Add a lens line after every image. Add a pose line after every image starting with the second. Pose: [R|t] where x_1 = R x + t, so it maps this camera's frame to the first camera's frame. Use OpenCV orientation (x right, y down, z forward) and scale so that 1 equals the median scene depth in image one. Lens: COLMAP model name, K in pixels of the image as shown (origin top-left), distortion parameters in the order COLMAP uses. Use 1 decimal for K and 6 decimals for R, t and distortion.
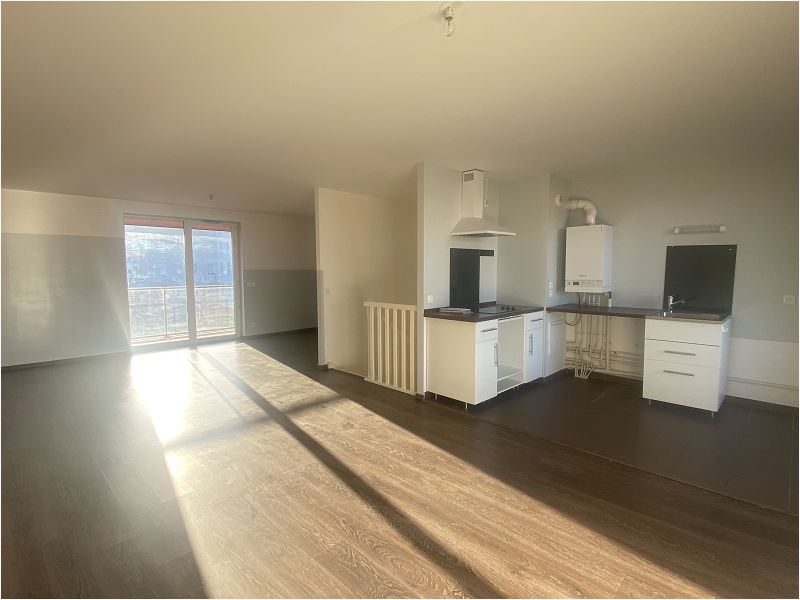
lens RADIAL K [[395.0, 0, 400.0], [0, 395.0, 300.0], [0, 0, 1]] dist [0.026175, -0.041958]
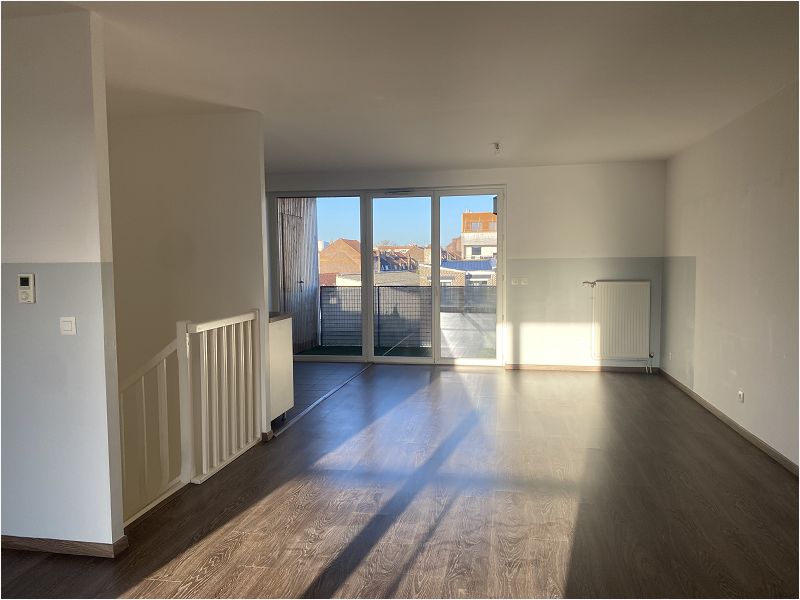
lens RADIAL K [[604.9, 0, 404.1], [0, 604.9, 302.9], [0, 0, 1]] dist [0.035034, -0.064703]
pose [[-0.571471, -0.048043, 0.819215, -1.008881], [0.074081, 0.991188, 0.109806, -0.105267], [-0.817272, 0.123439, -0.562876, 1.408728]]
